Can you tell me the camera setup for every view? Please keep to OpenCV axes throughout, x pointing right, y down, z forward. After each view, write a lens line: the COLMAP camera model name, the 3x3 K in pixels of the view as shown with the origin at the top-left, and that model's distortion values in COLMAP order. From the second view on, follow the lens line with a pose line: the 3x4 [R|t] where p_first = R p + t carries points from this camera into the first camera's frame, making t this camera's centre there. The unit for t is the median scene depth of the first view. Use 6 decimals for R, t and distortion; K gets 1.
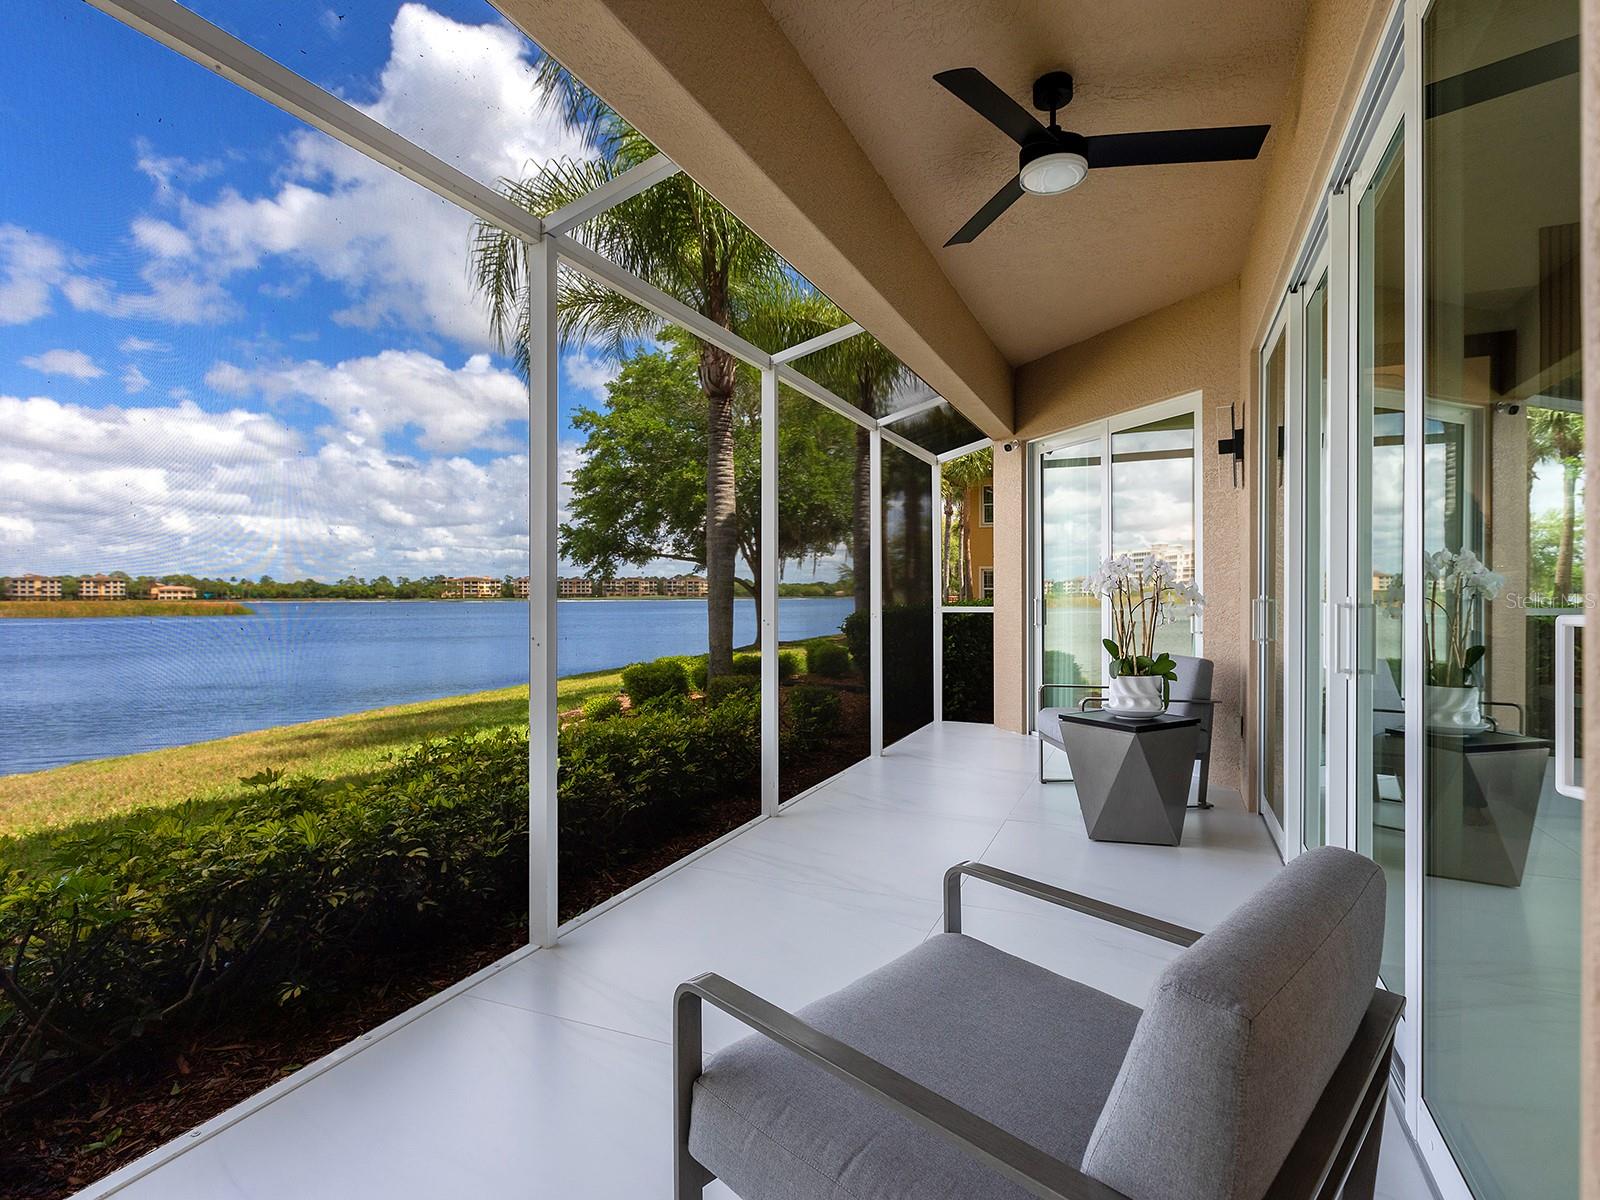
lens RADIAL K [[799.7, 0, 800.4], [0, 799.7, 596.1], [0, 0, 1]] dist [0.002048, -0.002736]
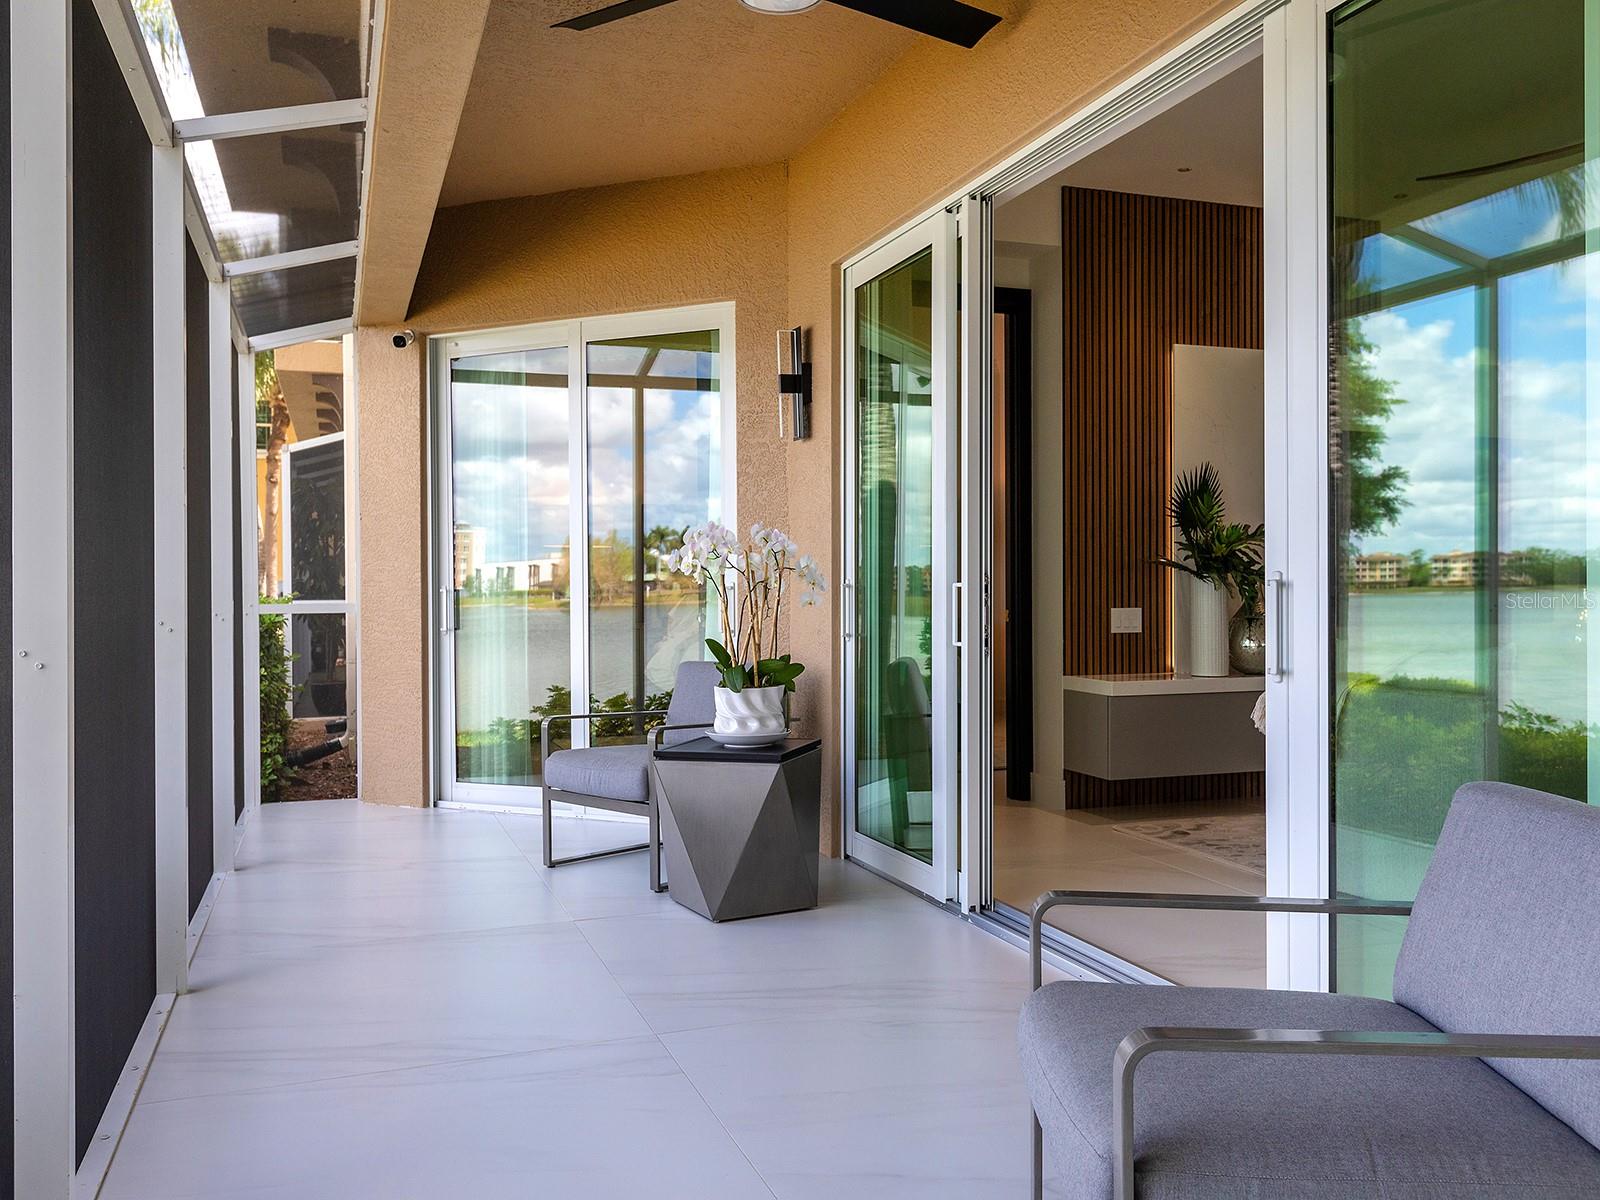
lens RADIAL K [[1325.7, 0, 799.0], [0, 1325.7, 603.7], [0, 0, 1]] dist [-0.002845, 0.000112]
pose [[0.720836, -0.004869, 0.693089, -0.302485], [0.001369, 0.999983, 0.005602, 0.013106], [-0.693104, -0.003090, 0.720831, 0.079919]]
